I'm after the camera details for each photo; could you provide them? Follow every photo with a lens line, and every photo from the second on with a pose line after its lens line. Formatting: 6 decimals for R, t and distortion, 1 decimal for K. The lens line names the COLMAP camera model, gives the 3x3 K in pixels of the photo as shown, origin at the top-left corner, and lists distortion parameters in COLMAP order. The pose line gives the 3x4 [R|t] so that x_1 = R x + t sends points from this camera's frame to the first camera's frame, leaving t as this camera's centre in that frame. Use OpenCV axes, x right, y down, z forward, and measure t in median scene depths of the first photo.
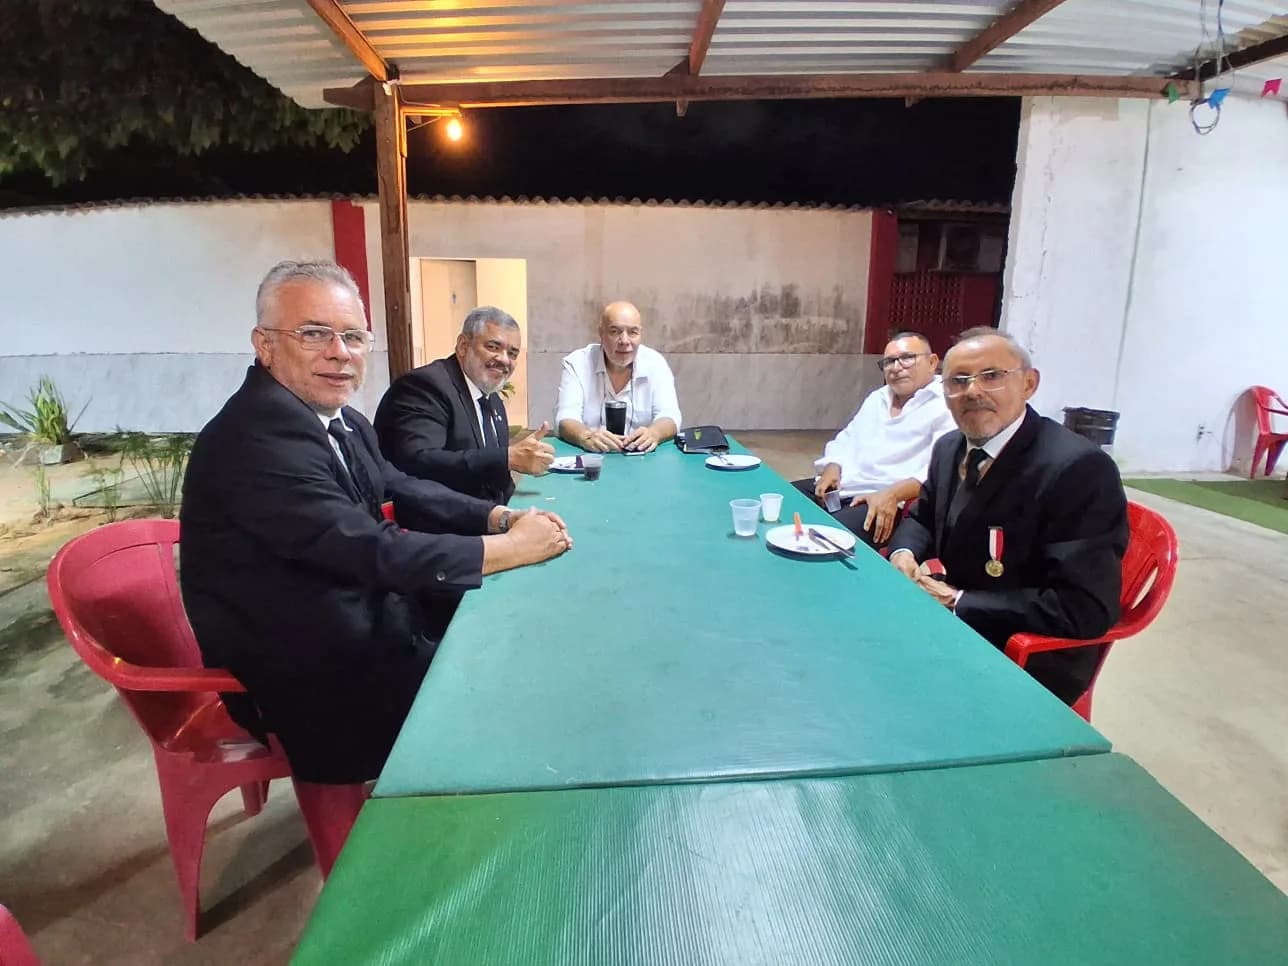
lens RADIAL K [[645.6, 0, 649.2], [0, 645.6, 460.9], [0, 0, 1]] dist [0.004425, -0.050835]
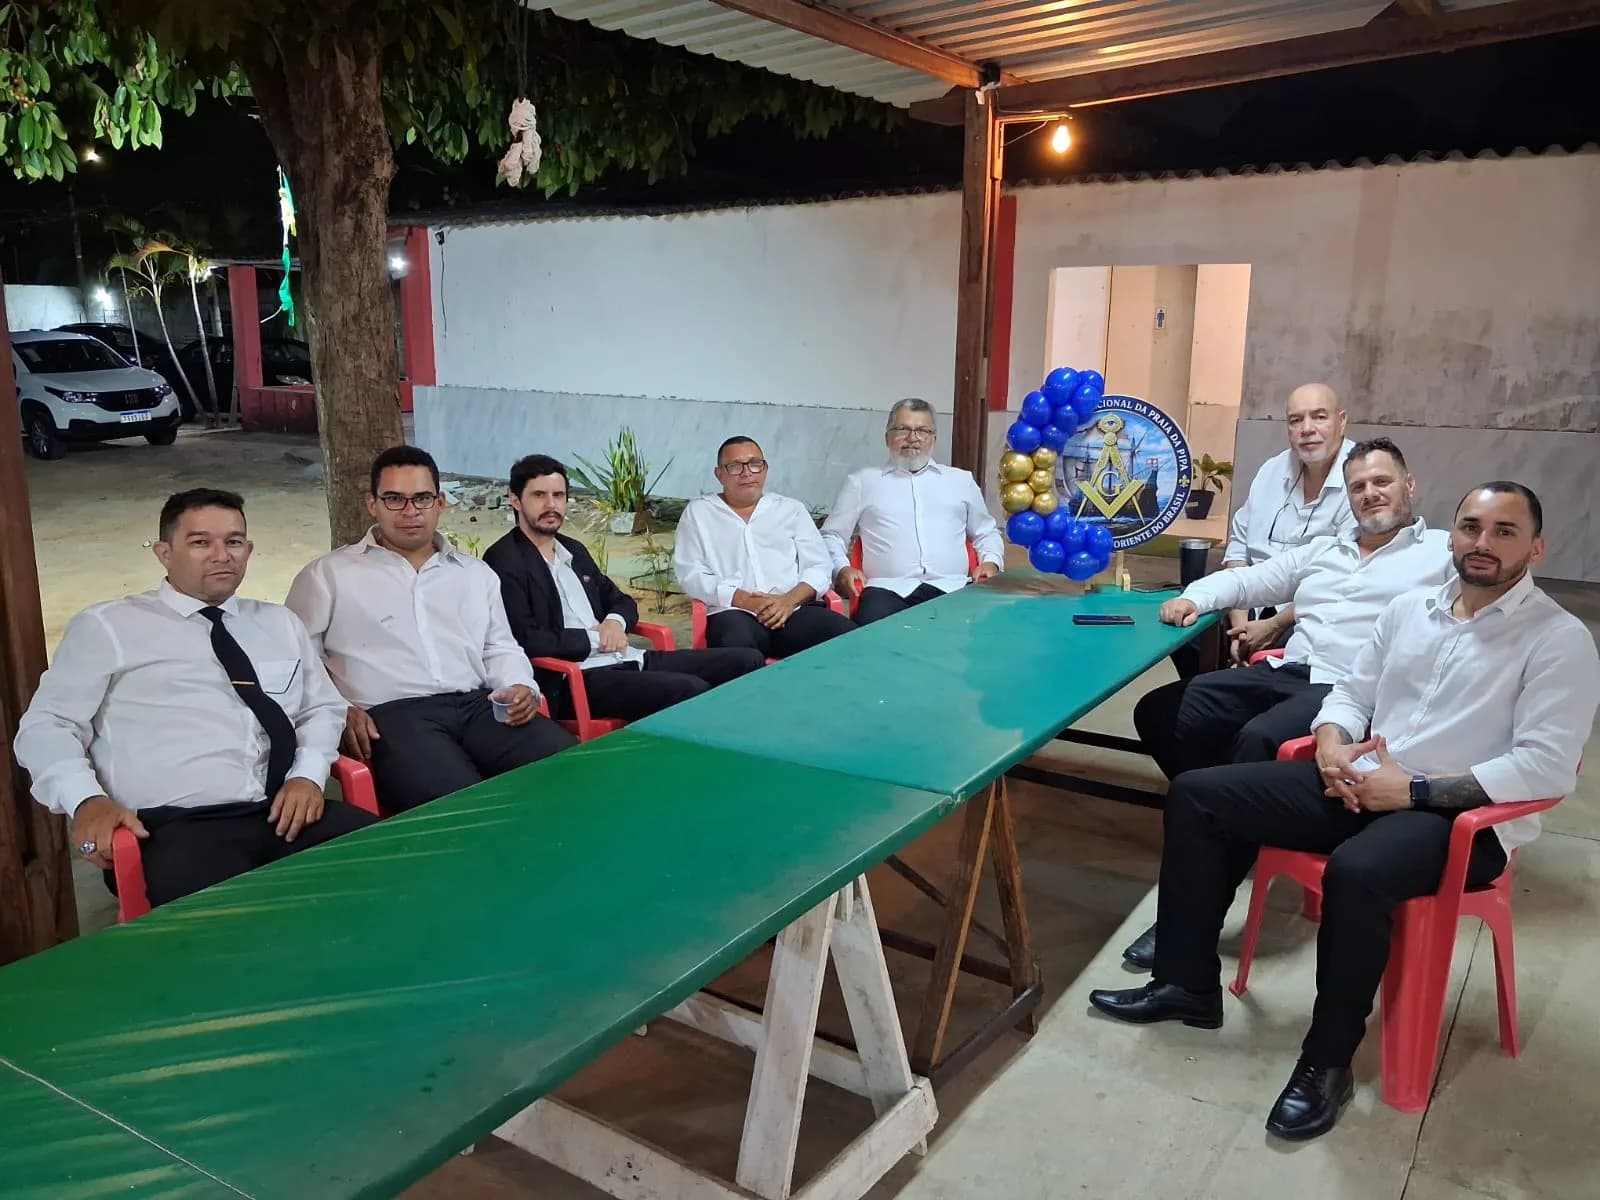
lens RADIAL K [[1297.5, 0, 807.2], [0, 1297.5, 604.4], [0, 0, 1]] dist [-0.000874, -0.002847]
pose [[0.788752, 0.122801, -0.602321, 0.315048], [-0.111029, 0.992187, 0.056892, -0.027391], [0.604601, 0.022001, 0.796224, -0.257703]]
